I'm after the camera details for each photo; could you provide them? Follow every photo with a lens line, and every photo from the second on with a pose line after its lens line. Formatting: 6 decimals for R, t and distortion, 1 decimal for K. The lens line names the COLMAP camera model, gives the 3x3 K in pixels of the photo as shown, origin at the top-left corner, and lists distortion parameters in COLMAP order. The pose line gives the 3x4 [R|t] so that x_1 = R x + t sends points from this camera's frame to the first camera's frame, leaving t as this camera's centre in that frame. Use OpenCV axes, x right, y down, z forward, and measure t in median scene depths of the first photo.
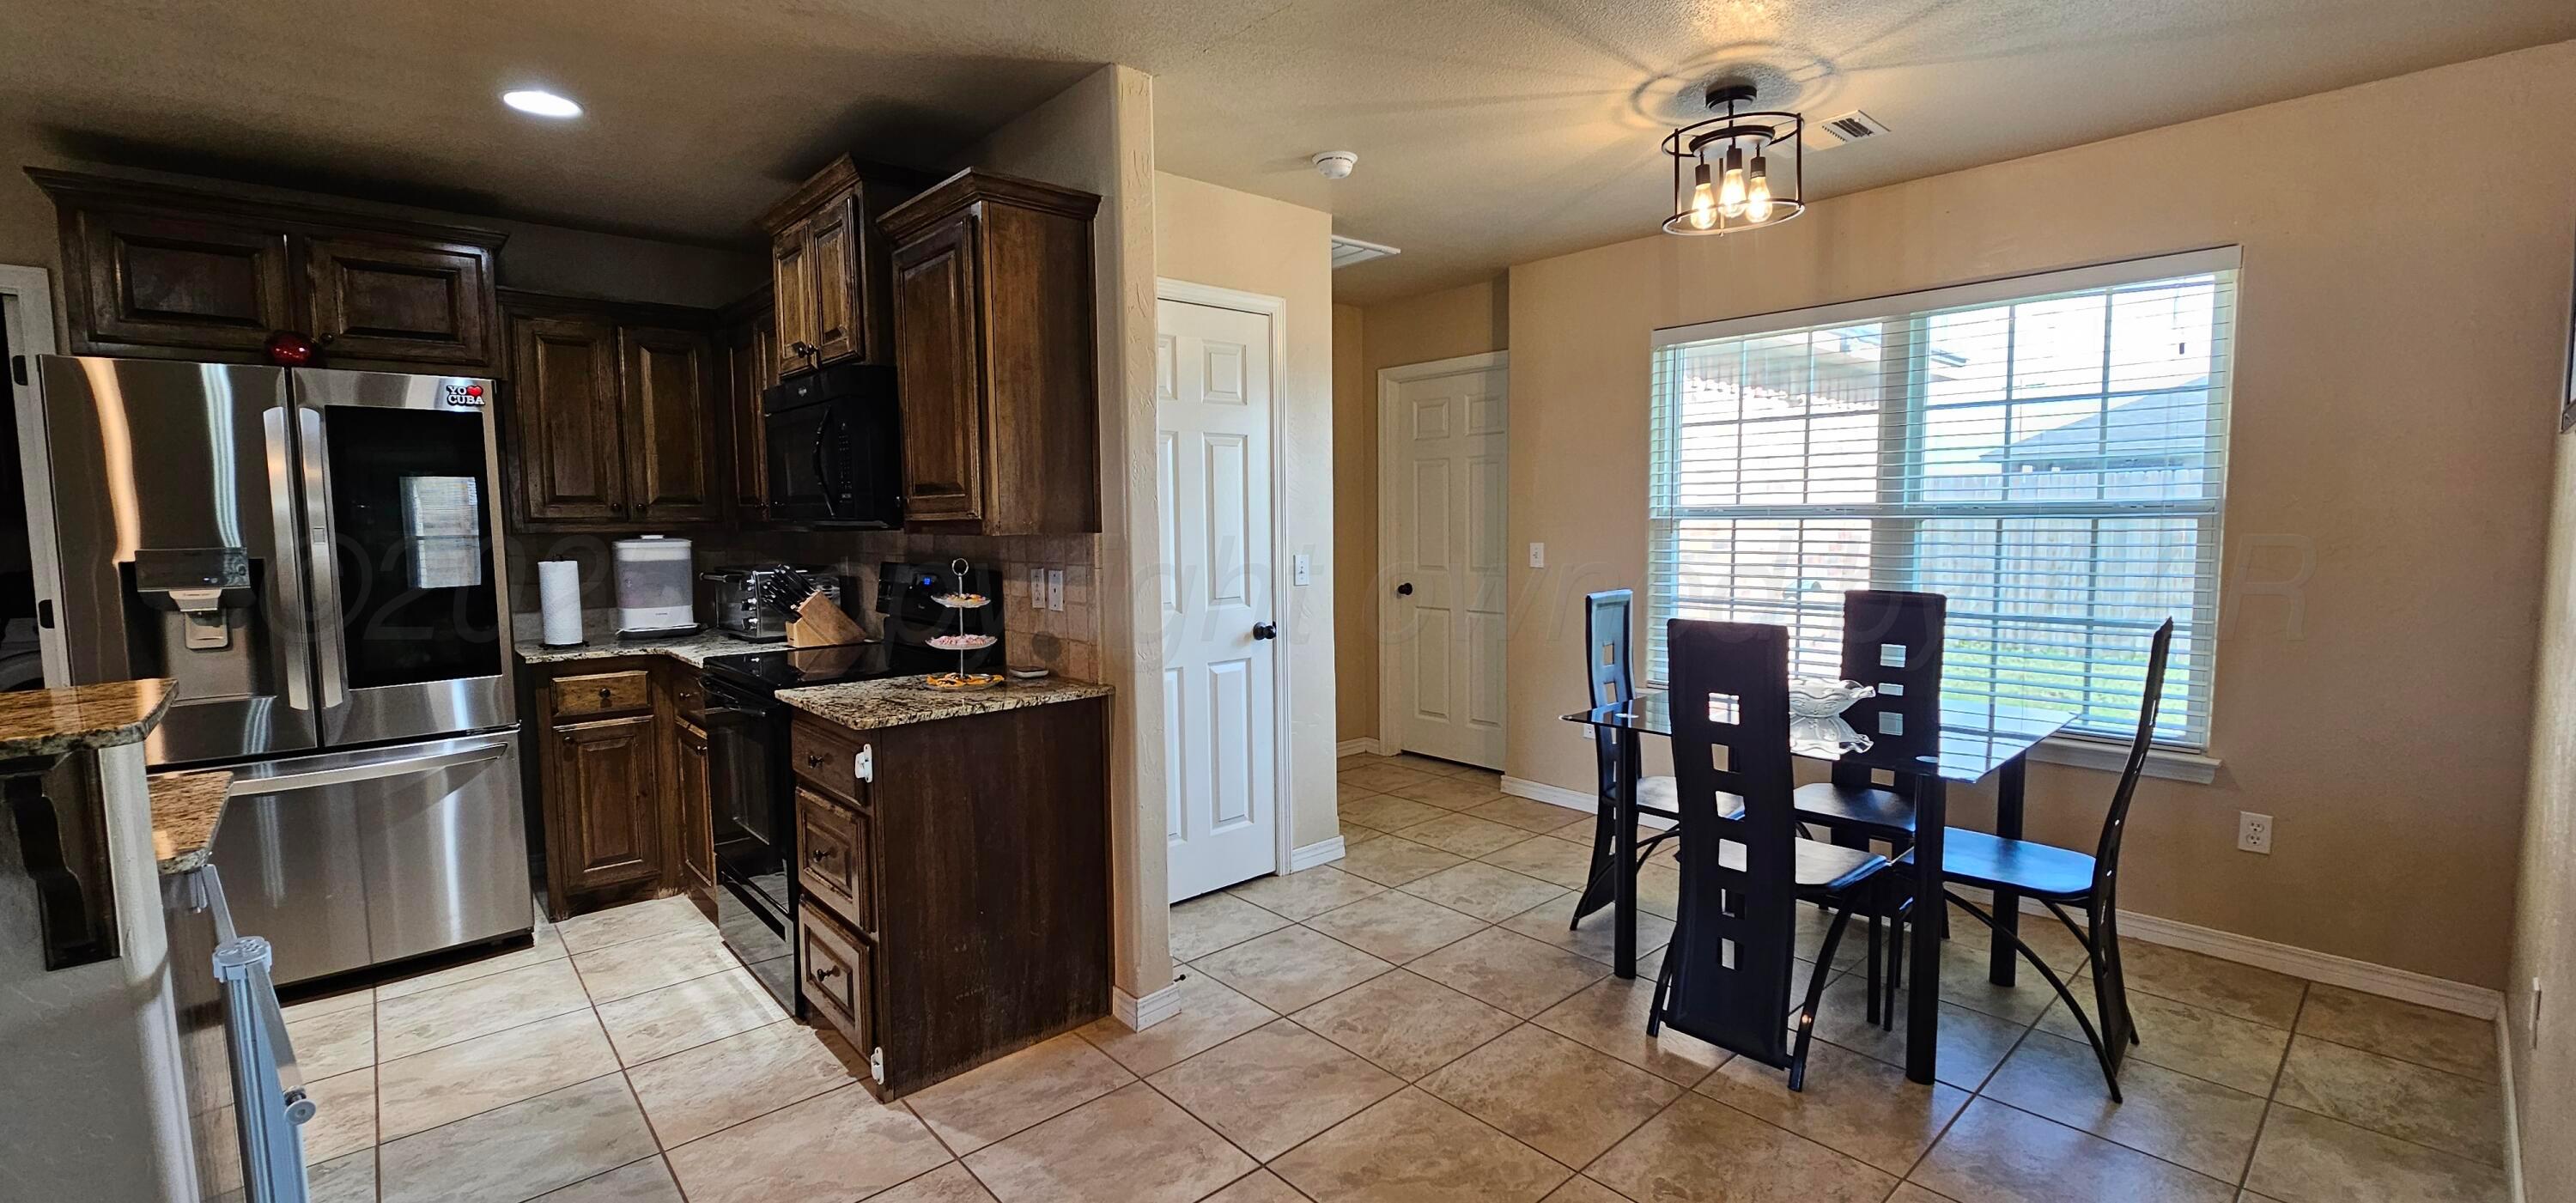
lens RADIAL K [[1055.9, 0, 1295.4], [0, 1055.9, 602.3], [0, 0, 1]] dist [-0.002813, -0.000212]
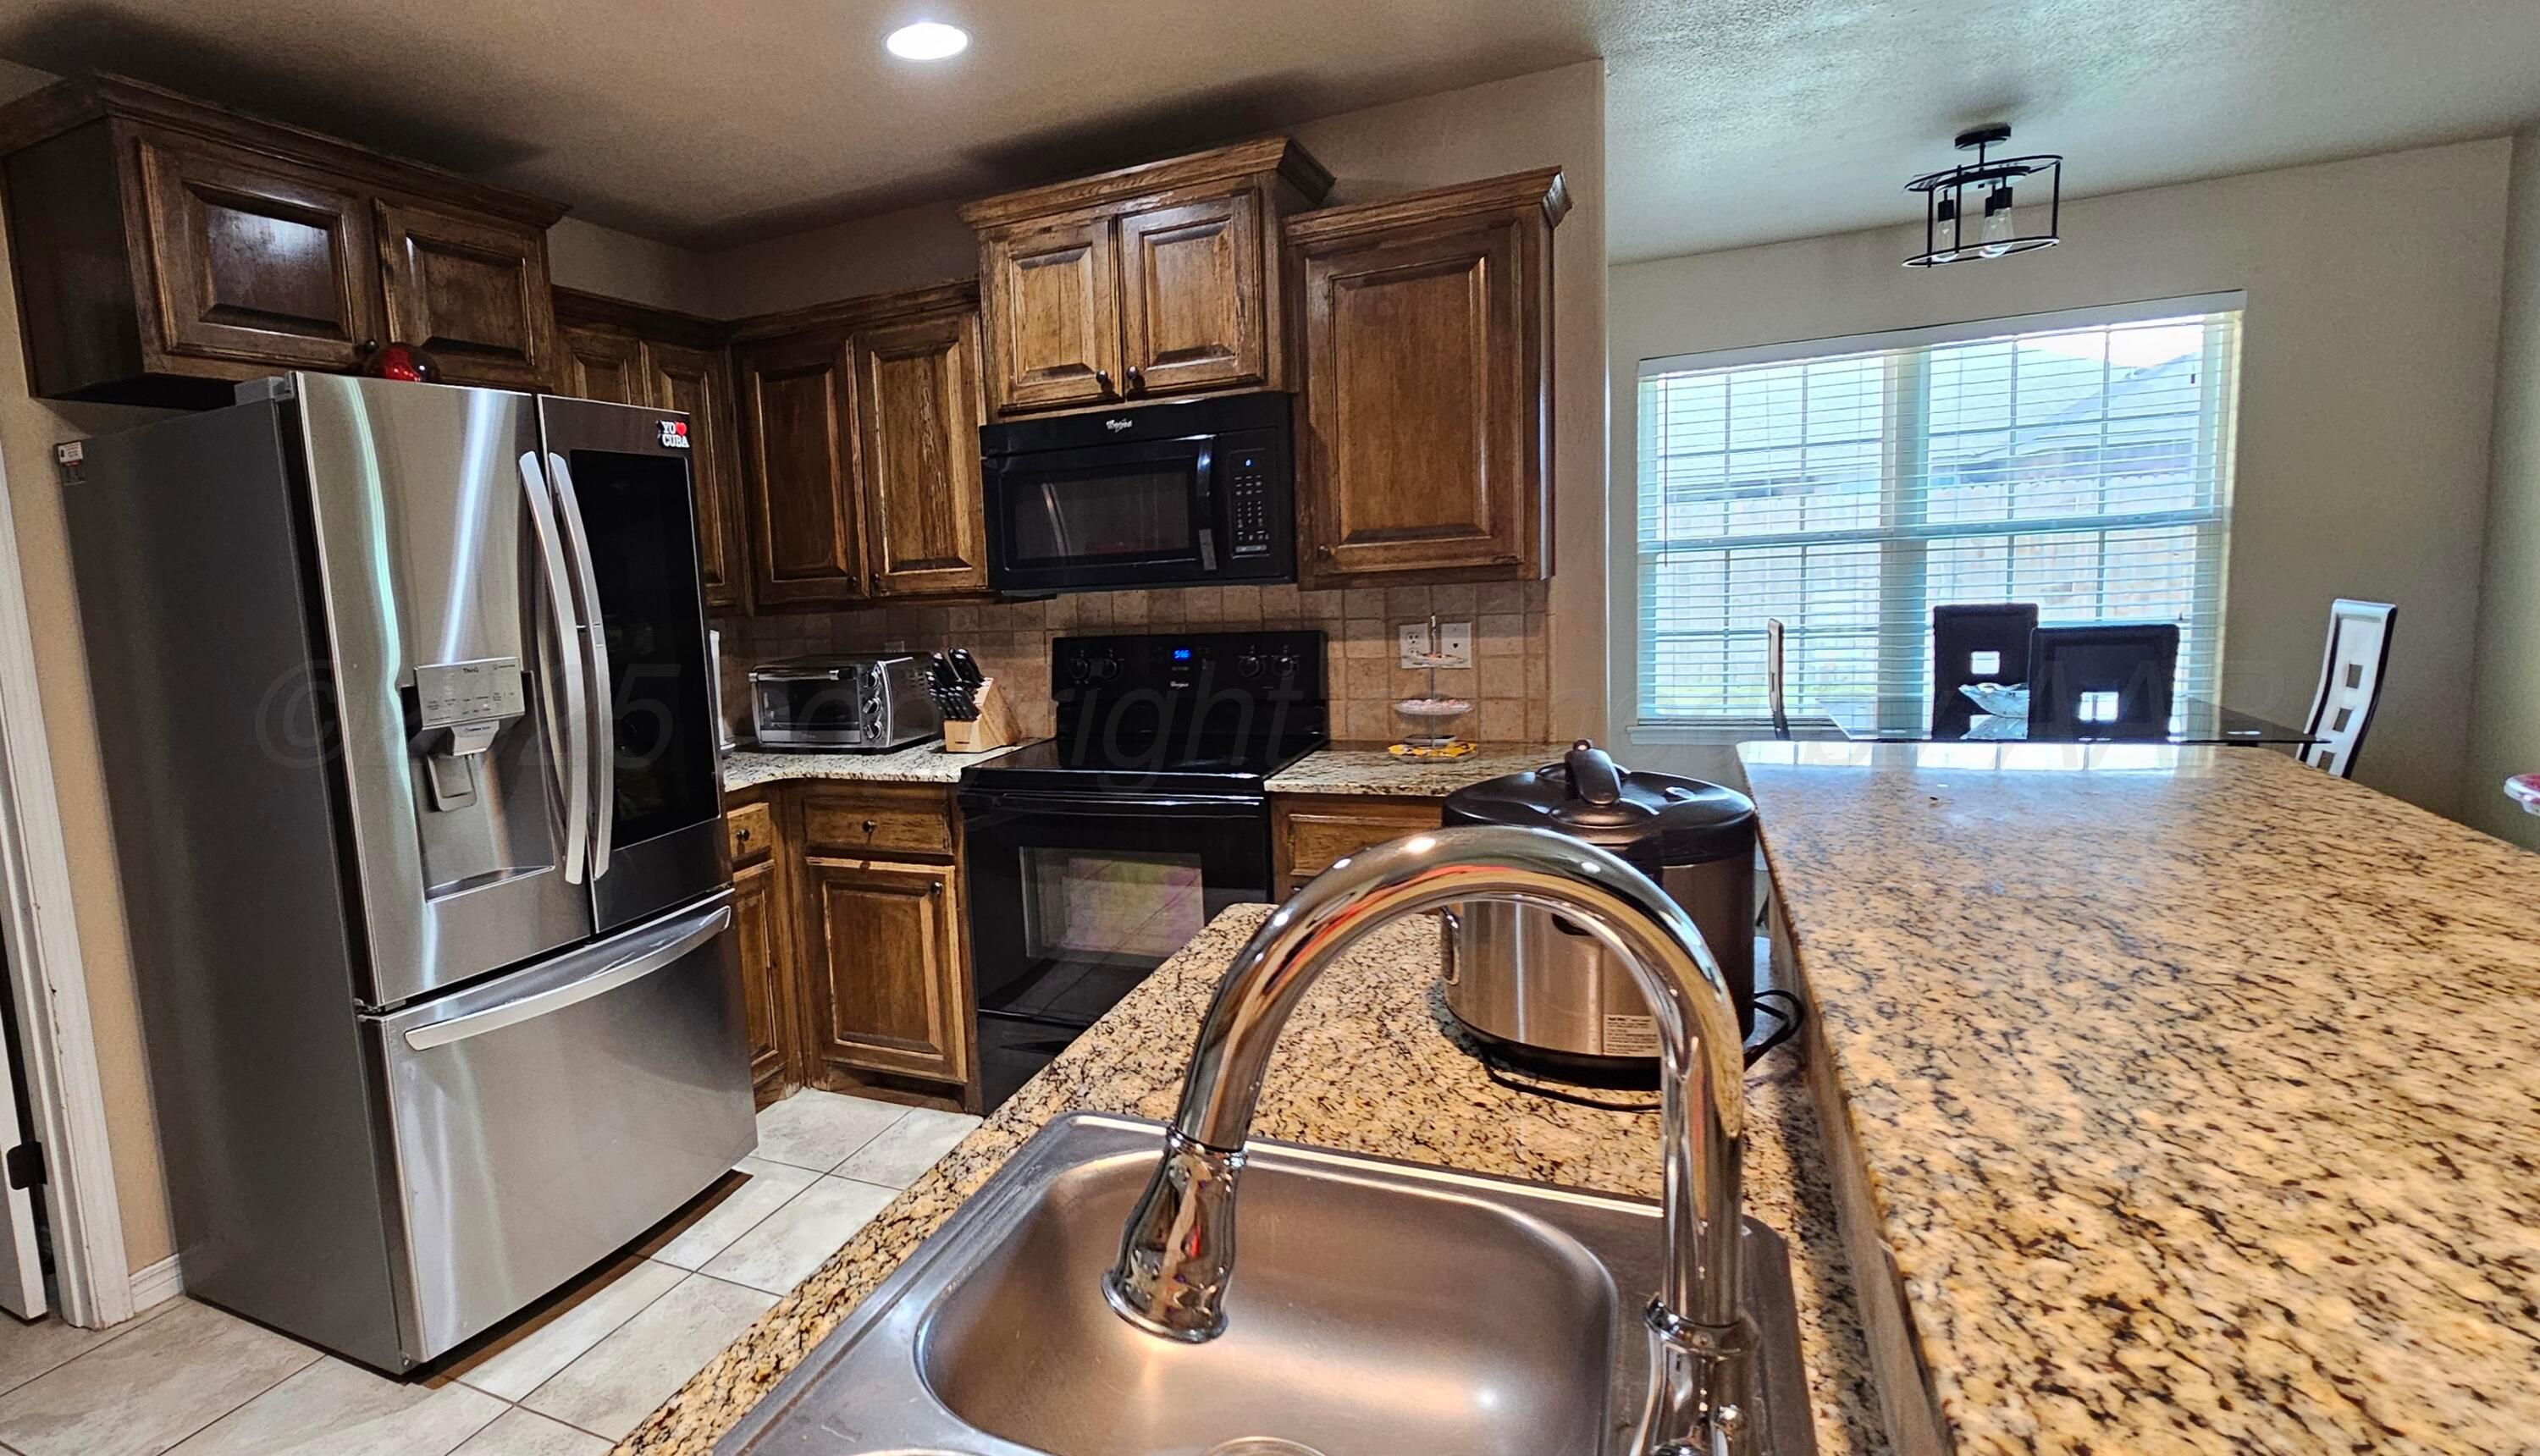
lens RADIAL K [[1282.0, 0, 1264.2], [0, 1282.0, 725.4], [0, 0, 1]] dist [0.006500, 0.000913]
pose [[0.933561, -0.089221, 0.347137, -0.574328], [0.078449, 0.995902, 0.044992, -0.003692], [-0.349729, -0.014770, 0.936735, 0.015909]]
